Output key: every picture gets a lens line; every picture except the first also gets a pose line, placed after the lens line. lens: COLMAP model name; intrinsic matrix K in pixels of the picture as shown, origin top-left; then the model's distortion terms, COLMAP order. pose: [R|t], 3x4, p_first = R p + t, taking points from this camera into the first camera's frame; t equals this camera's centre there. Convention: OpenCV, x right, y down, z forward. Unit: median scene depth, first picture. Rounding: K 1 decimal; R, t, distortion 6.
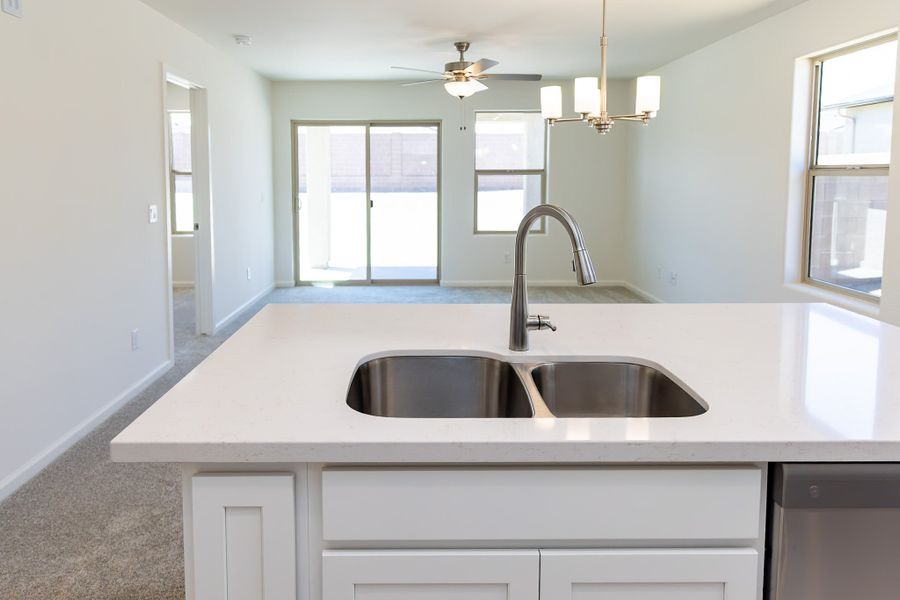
lens RADIAL K [[628.7, 0, 426.6], [0, 628.7, 223.9], [0, 0, 1]] dist [0.004607, -0.000335]
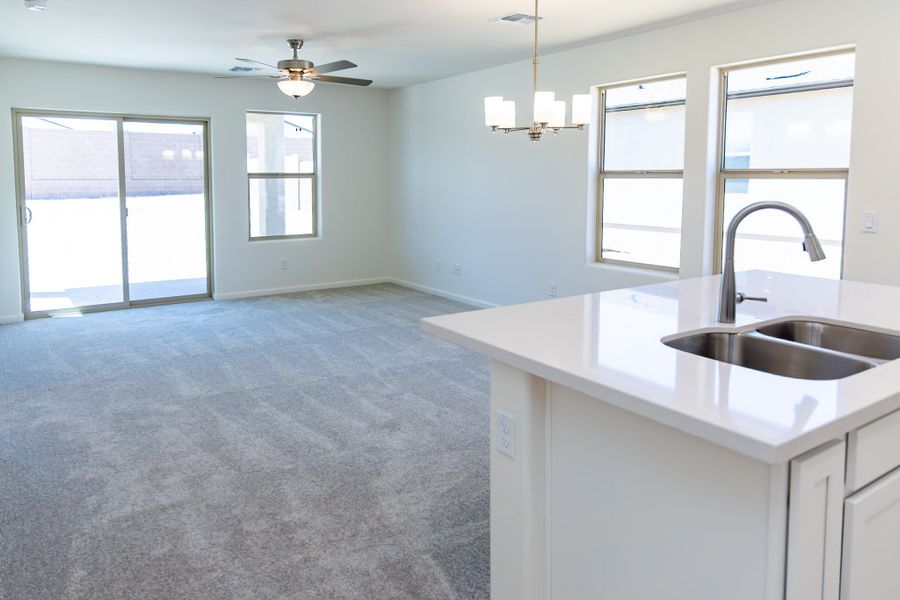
lens RADIAL K [[628.7, 0, 426.6], [0, 628.7, 223.9], [0, 0, 1]] dist [0.004607, -0.000335]
pose [[0.836224, -0.040475, 0.546892, -0.216854], [0.043647, 0.999021, 0.007199, -0.004670], [-0.546648, 0.017851, 0.837172, 0.065631]]
